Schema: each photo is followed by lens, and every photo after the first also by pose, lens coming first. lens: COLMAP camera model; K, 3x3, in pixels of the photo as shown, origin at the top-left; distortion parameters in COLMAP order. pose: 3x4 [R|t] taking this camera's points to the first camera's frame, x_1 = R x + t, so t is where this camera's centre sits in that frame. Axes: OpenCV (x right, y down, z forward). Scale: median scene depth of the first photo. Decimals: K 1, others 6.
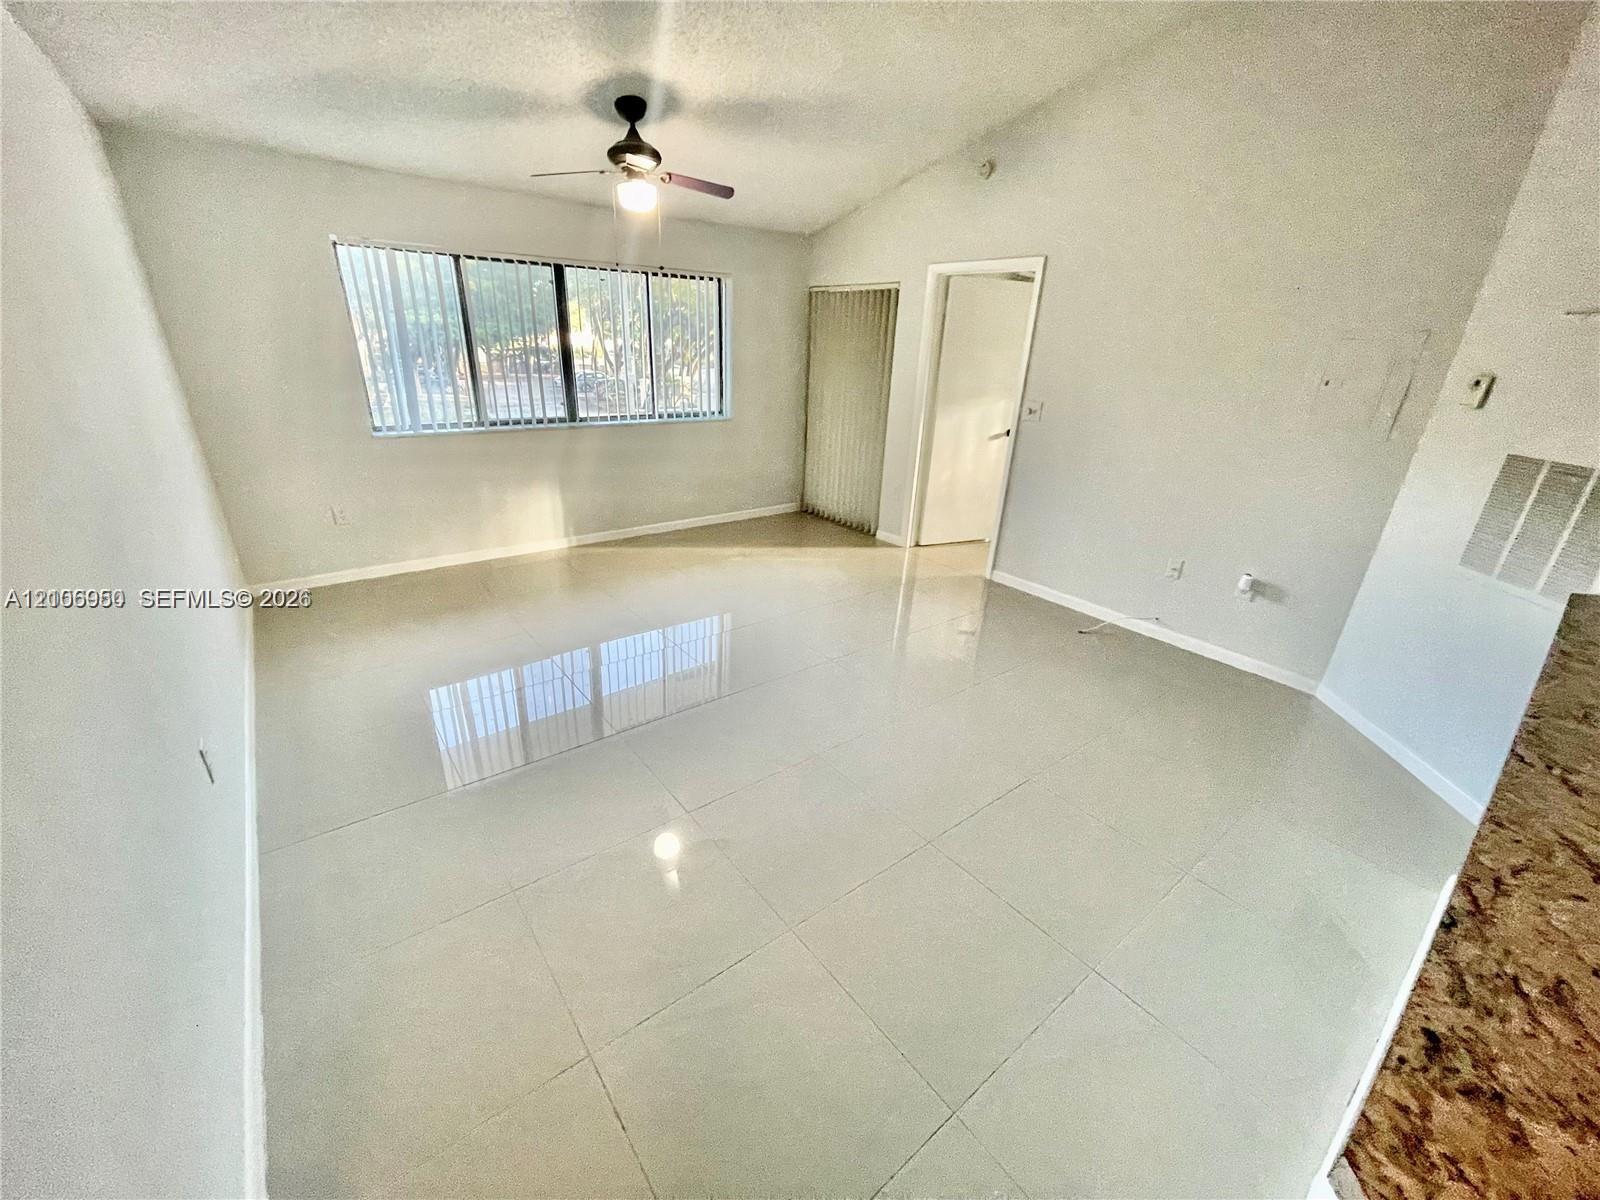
lens RADIAL K [[648.6, 0, 796.4], [0, 648.6, 601.8], [0, 0, 1]] dist [0.000666, 0.000436]
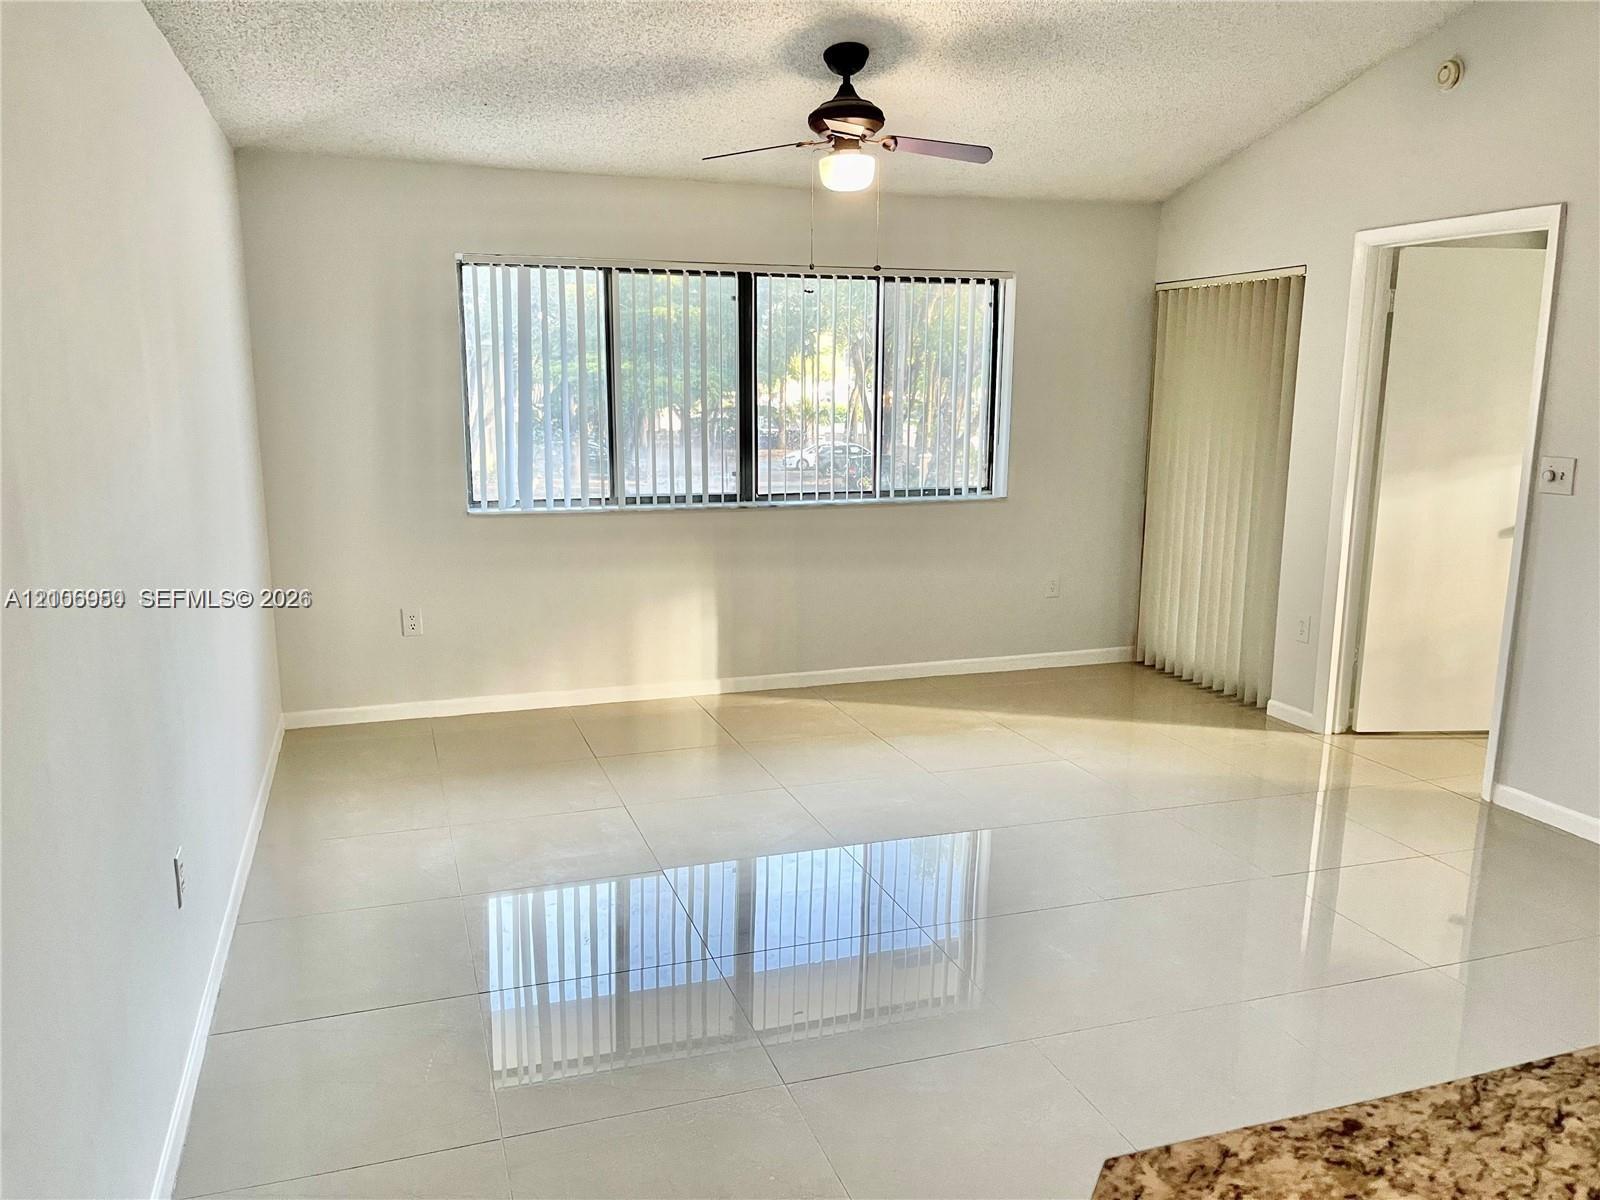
lens RADIAL K [[1220.3, 0, 794.7], [0, 1220.3, 610.7], [0, 0, 1]] dist [0.056129, -0.075183]
pose [[0.942957, 0.029434, -0.331610, 0.107320], [-0.096833, 0.977266, -0.188610, 0.054517], [0.318520, 0.209962, 0.924371, -0.083732]]
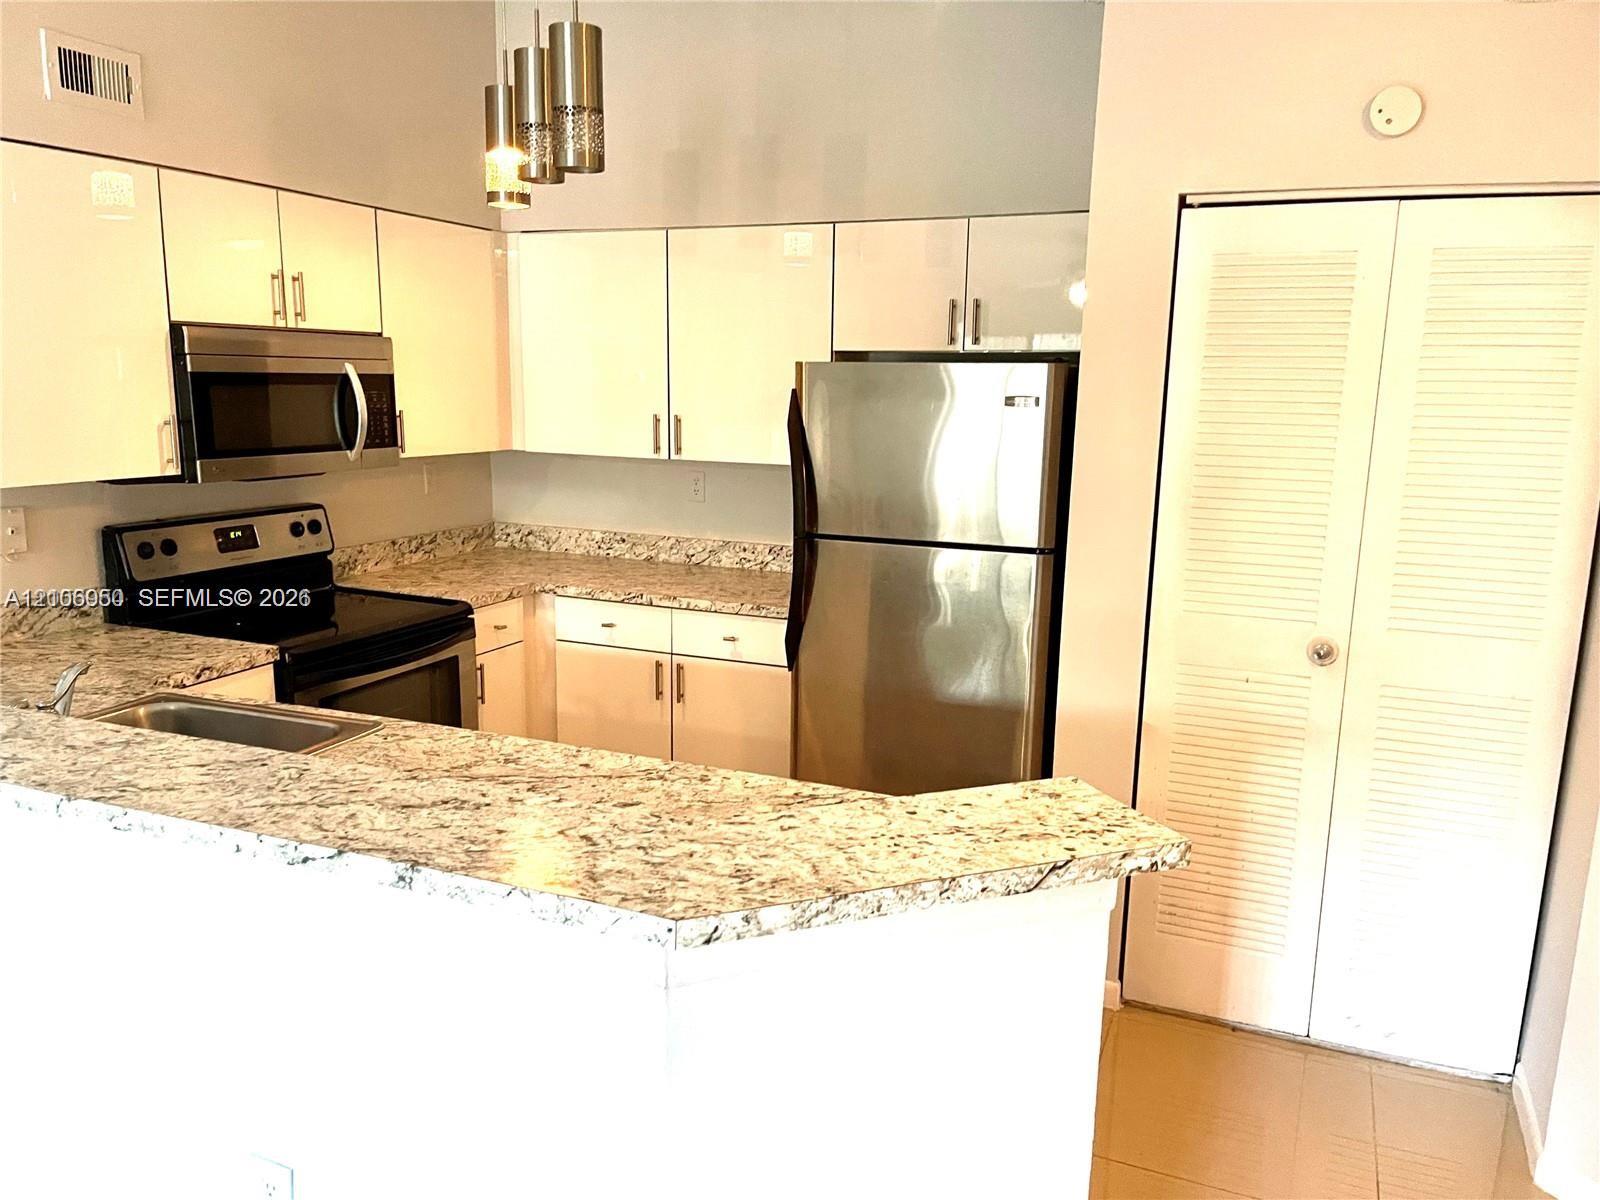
lens RADIAL K [[1220.3, 0, 794.7], [0, 1220.3, 610.7], [0, 0, 1]] dist [0.056129, -0.075183]
pose [[-0.479939, -0.218139, 0.849749, -0.157750], [0.300074, 0.869355, 0.392654, -0.080234], [-0.824387, 0.443438, -0.351779, 0.158531]]
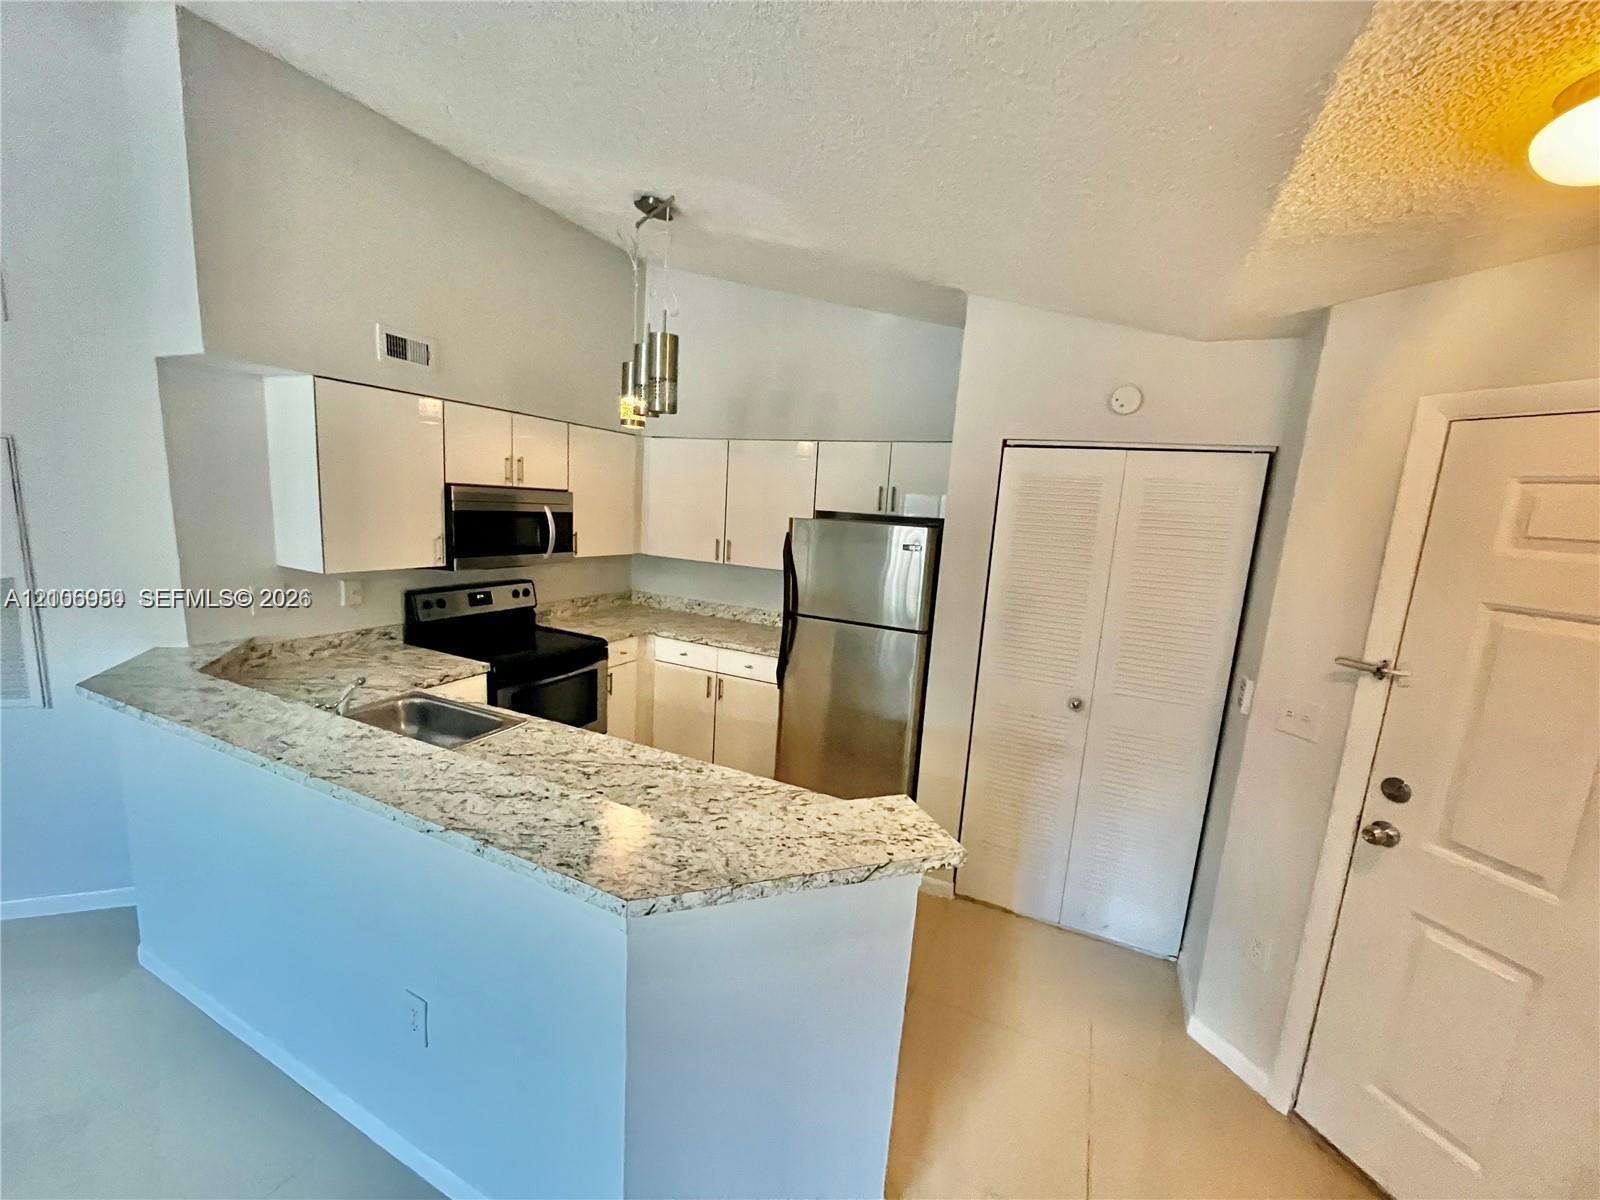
lens RADIAL K [[648.6, 0, 796.4], [0, 648.6, 601.8], [0, 0, 1]] dist [0.000666, 0.000436]
pose [[-0.437378, -0.209868, 0.874446, -0.132028], [0.266640, 0.898395, 0.348983, -0.081319], [-0.858839, 0.385800, -0.336978, 0.094369]]
